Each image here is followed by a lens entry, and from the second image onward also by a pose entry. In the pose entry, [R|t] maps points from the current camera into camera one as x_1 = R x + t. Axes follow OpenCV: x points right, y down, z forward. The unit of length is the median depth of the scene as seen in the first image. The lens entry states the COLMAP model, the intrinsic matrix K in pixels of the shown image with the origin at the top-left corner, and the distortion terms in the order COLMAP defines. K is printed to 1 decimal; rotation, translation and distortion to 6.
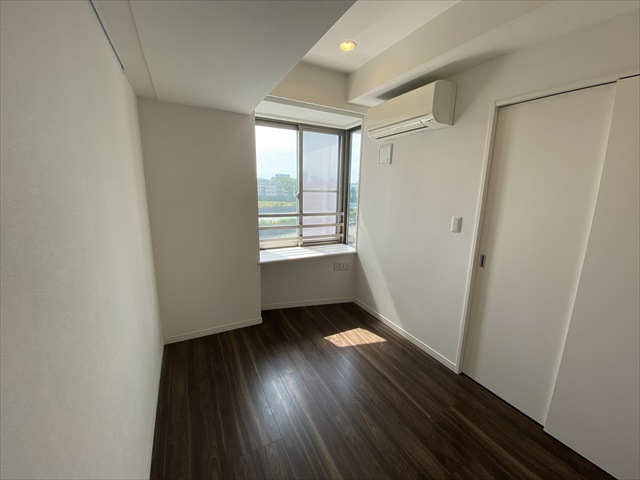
lens RADIAL K [[258.1, 0, 320.0], [0, 258.1, 240.0], [0, 0, 1]] dist [0.018646, -0.020367]
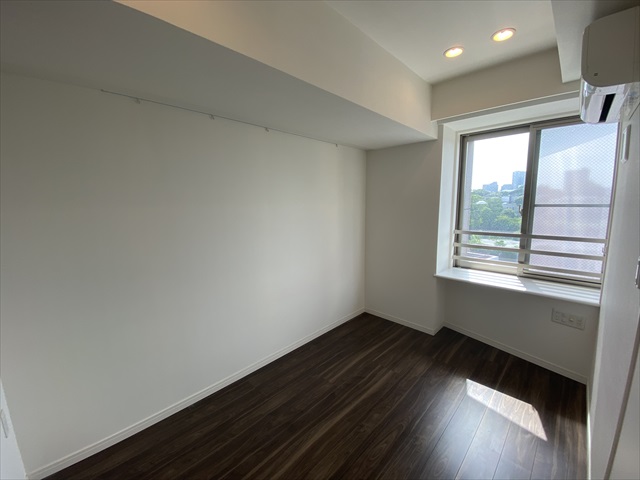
lens RADIAL K [[258.1, 0, 320.0], [0, 258.1, 240.0], [0, 0, 1]] dist [0.018646, -0.020367]
pose [[0.306536, 0.103948, -0.946166, 0.544581], [-0.168705, 0.984215, 0.053472, -0.026900], [0.936789, 0.143232, 0.319234, 0.195188]]
